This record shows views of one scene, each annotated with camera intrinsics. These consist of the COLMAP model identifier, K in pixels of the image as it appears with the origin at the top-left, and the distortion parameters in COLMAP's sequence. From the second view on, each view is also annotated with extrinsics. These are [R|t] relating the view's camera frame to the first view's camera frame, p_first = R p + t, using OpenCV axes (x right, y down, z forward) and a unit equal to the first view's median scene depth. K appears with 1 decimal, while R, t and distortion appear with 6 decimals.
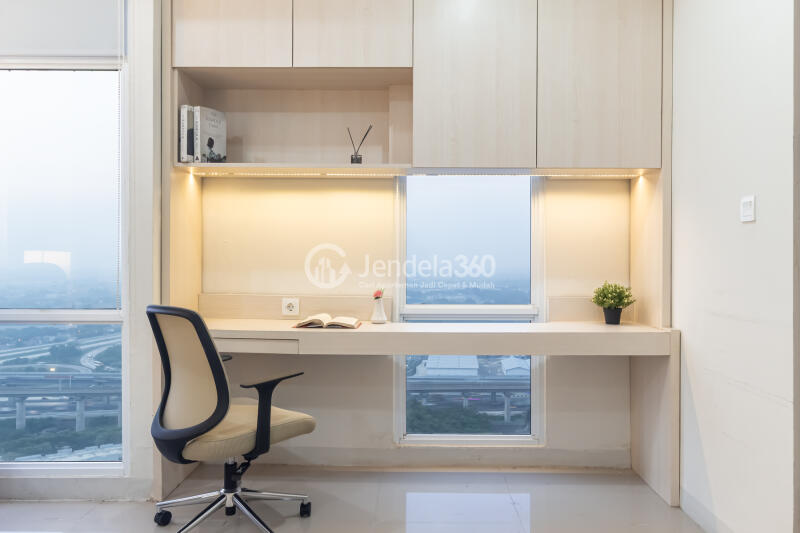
lens RADIAL K [[636.4, 0, 400.0], [0, 636.4, 263.9], [0, 0, 1]] dist [0.005771, -0.001105]
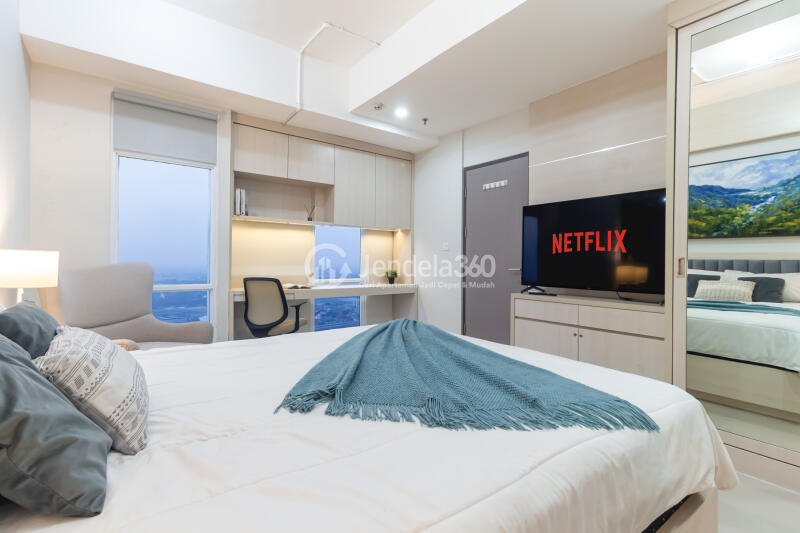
lens RADIAL K [[375.8, 0, 399.3], [0, 375.8, 264.0], [0, 0, 1]] dist [0.005339, 0.001019]
pose [[0.799340, 0.001645, 0.600876, -0.630997], [-0.002380, 0.999997, 0.000429, 0.007078], [-0.600874, -0.001773, 0.799342, -0.341661]]
